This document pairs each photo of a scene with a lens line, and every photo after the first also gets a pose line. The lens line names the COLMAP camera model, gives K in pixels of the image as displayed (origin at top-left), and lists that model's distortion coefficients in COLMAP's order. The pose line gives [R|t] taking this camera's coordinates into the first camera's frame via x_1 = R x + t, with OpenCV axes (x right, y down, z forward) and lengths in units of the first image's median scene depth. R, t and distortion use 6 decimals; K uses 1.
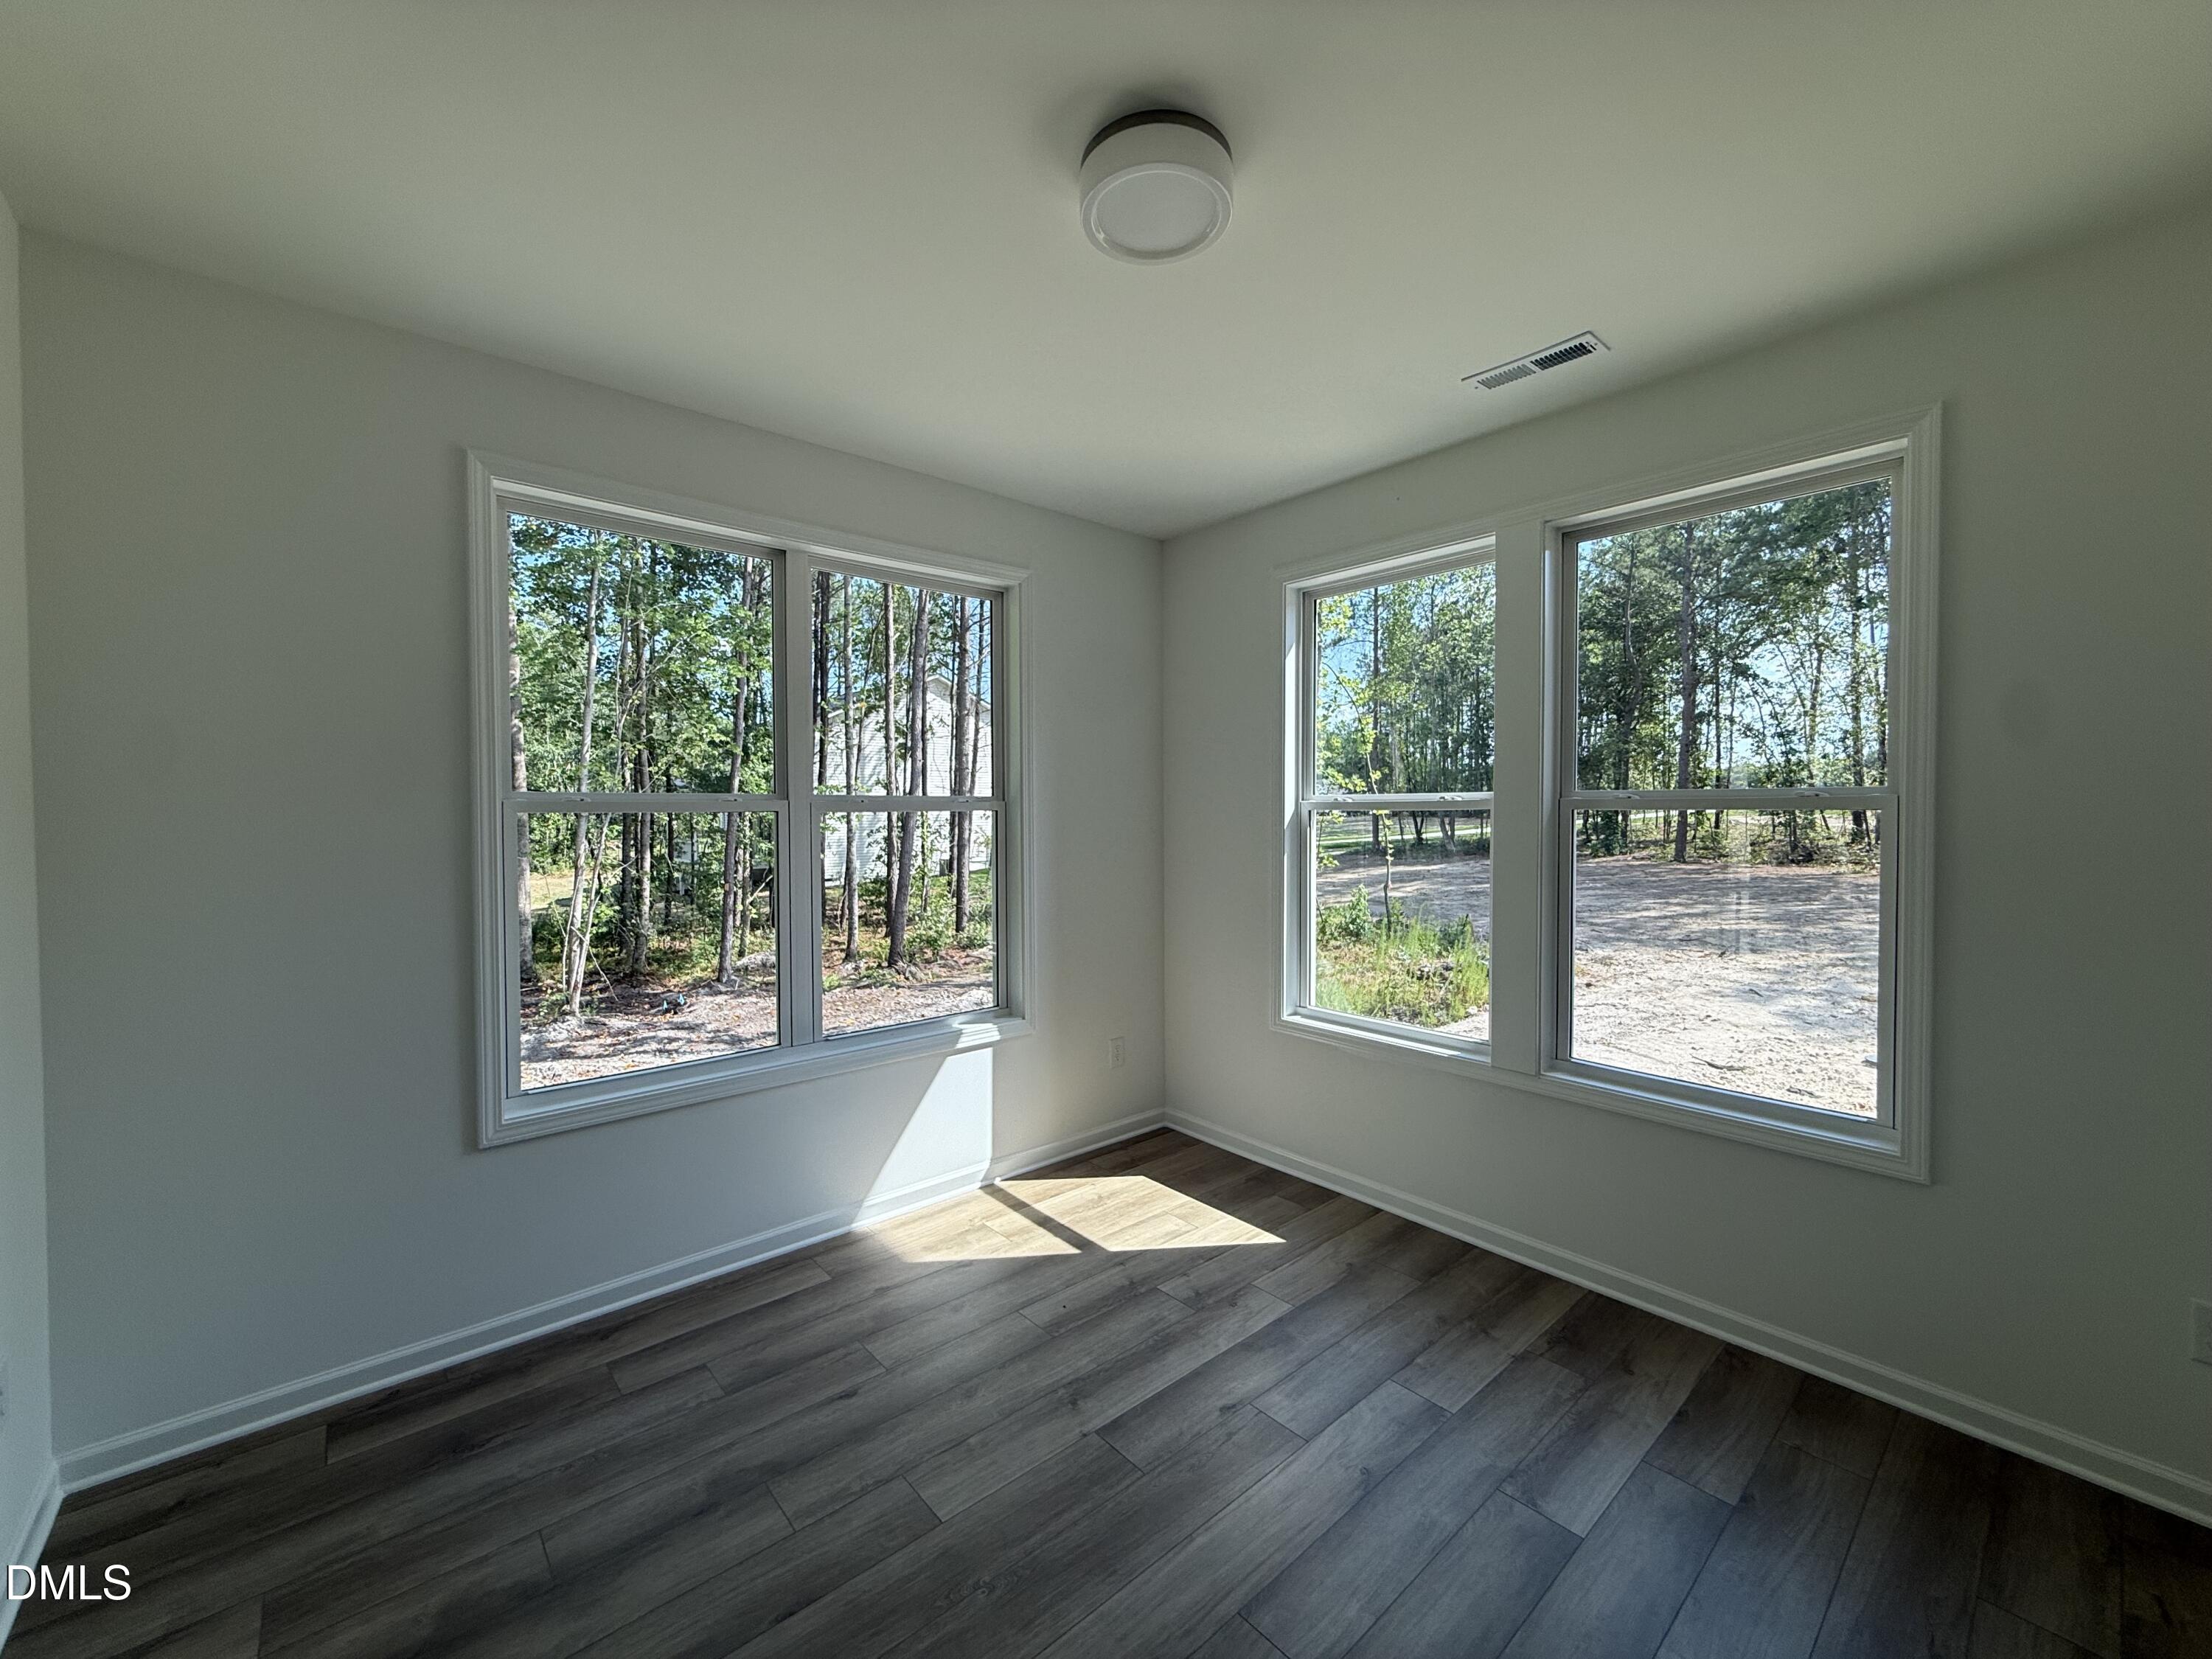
lens RADIAL K [[886.9, 0, 1106.6], [0, 886.9, 826.3], [0, 0, 1]] dist [0.006031, 0.000537]
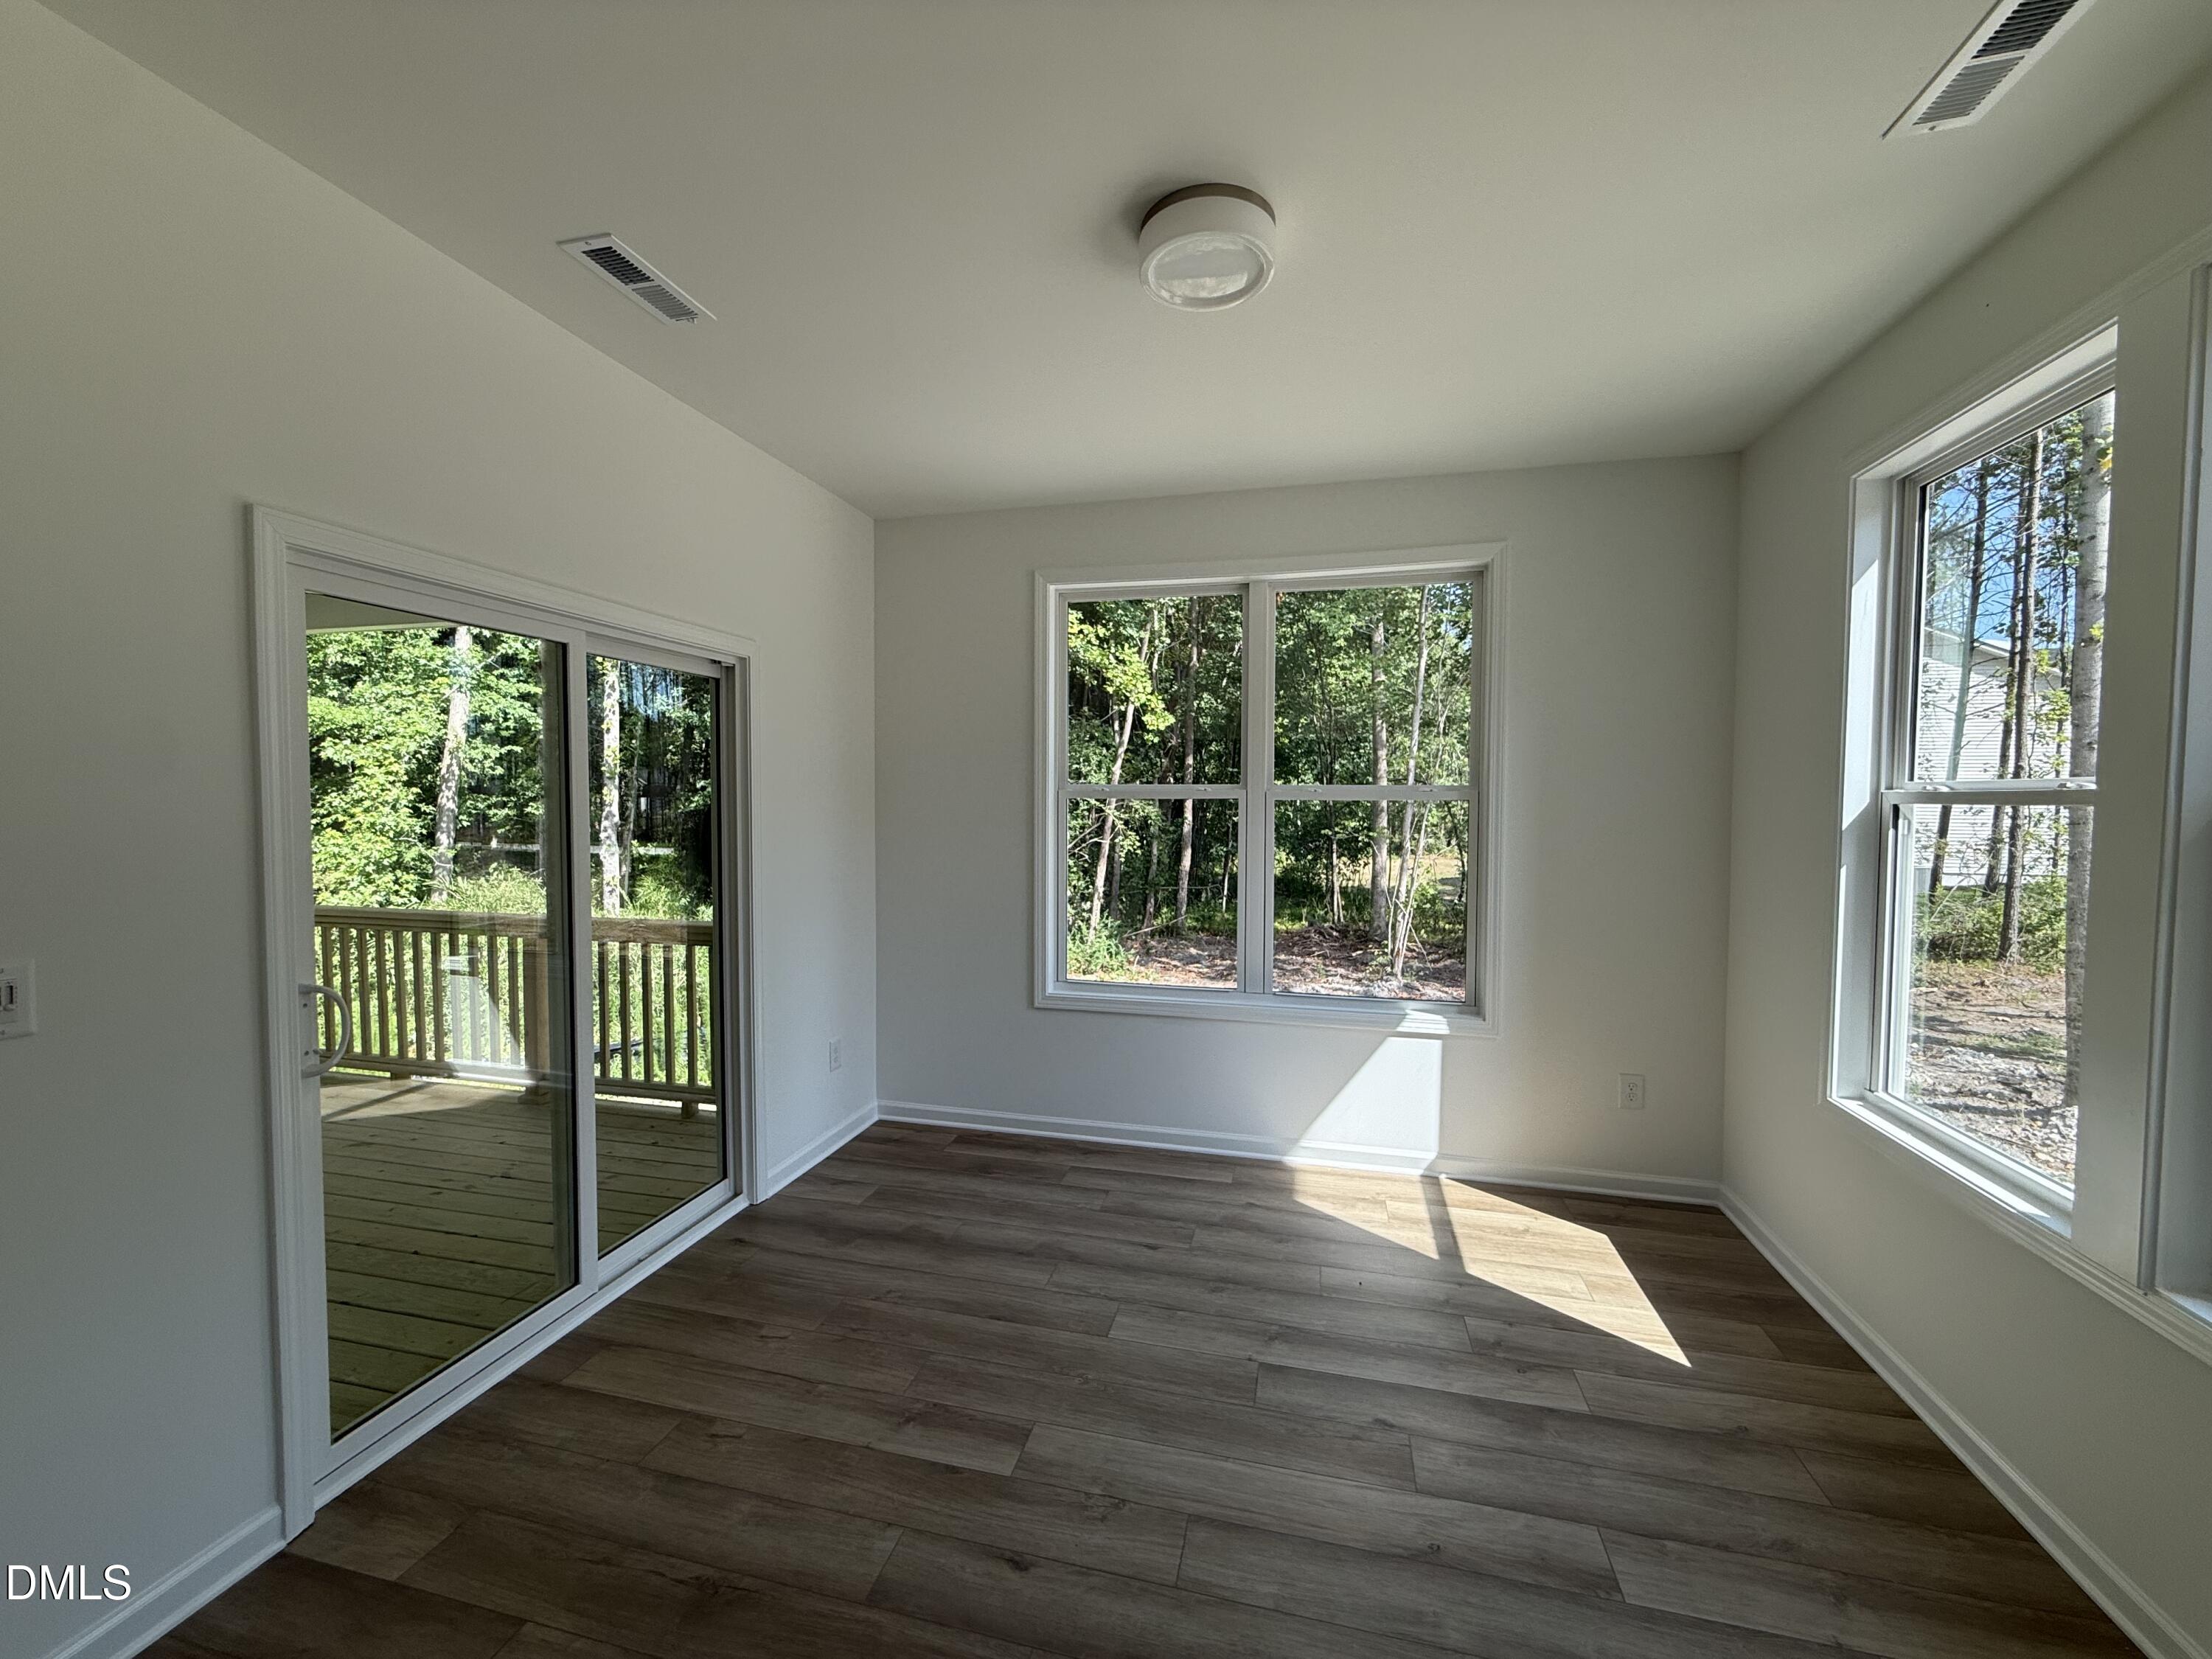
lens RADIAL K [[886.9, 0, 1099.0], [0, 886.9, 826.2], [0, 0, 1]] dist [0.006031, 0.000537]
pose [[0.572732, 0.032999, -0.819078, 0.517966], [-0.022814, 0.999444, 0.024313, -0.004387], [0.819425, 0.004762, 0.573167, 0.138717]]
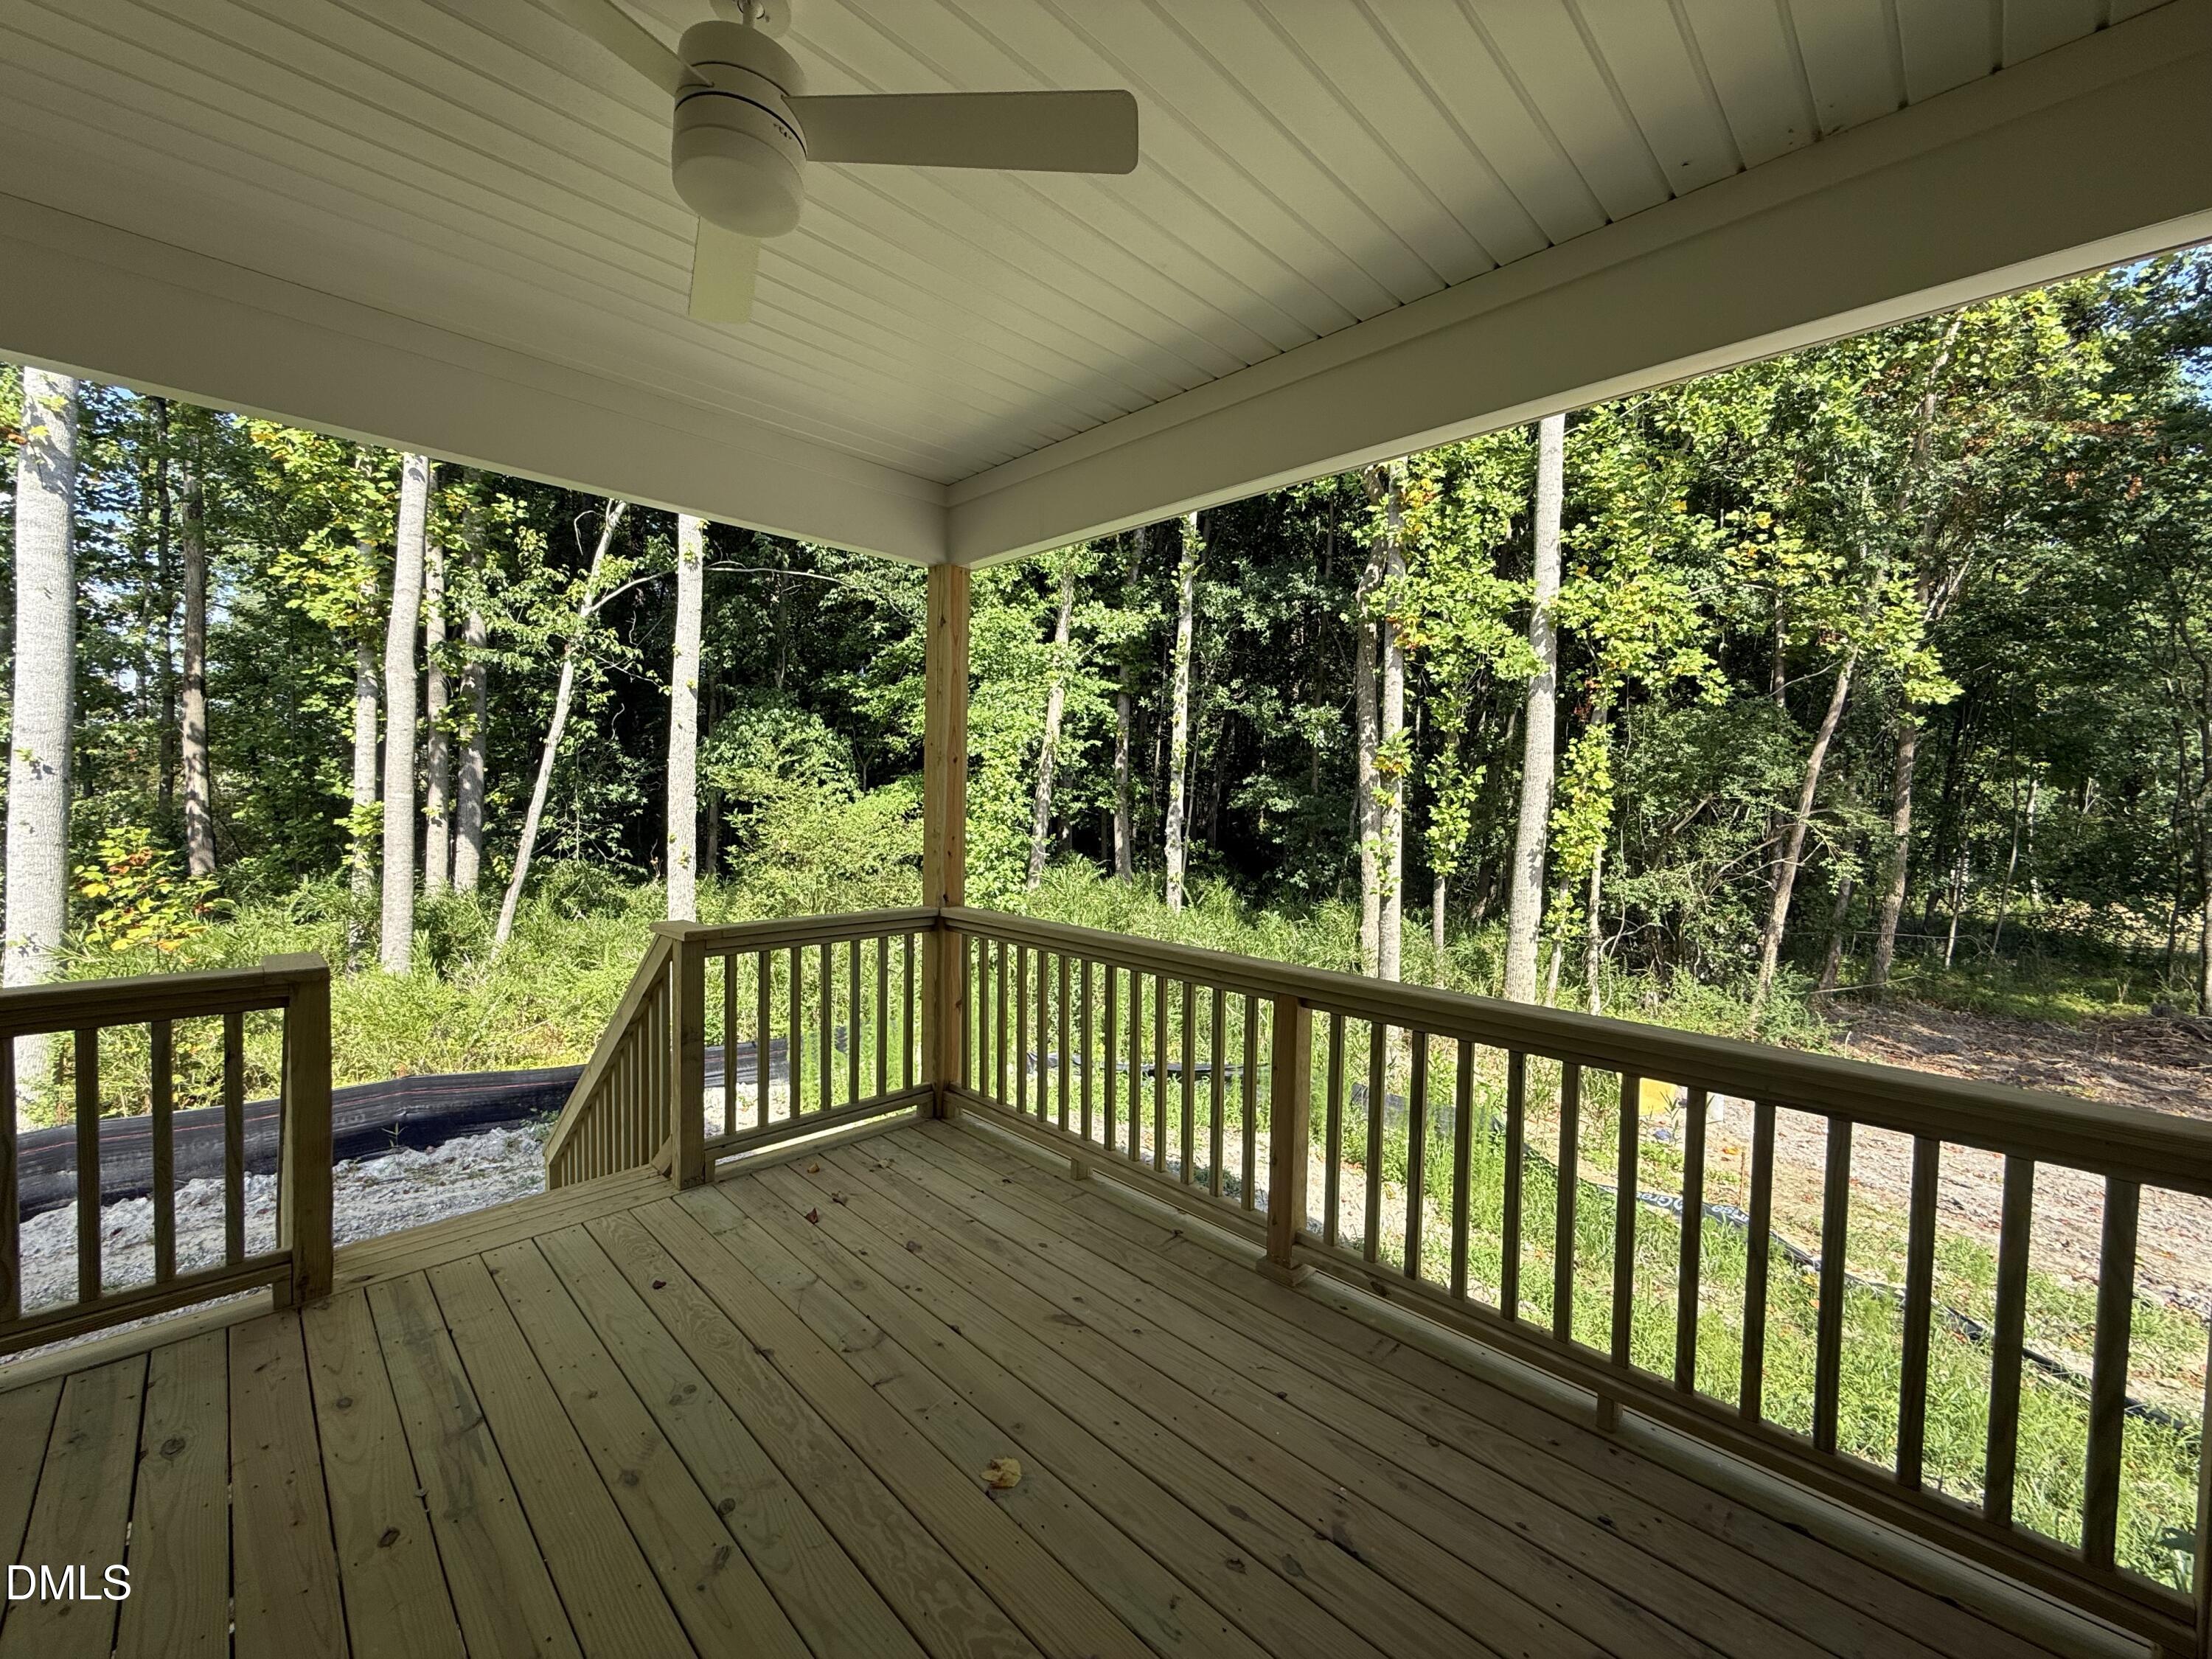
lens RADIAL K [[886.9, 0, 1111.3], [0, 886.9, 821.5], [0, 0, 1]] dist [0.006031, 0.000537]
pose [[0.088143, 0.038037, -0.995381, 0.343575], [-0.042669, 0.998498, 0.034378, 0.002209], [0.995194, 0.039442, 0.089634, 0.101319]]
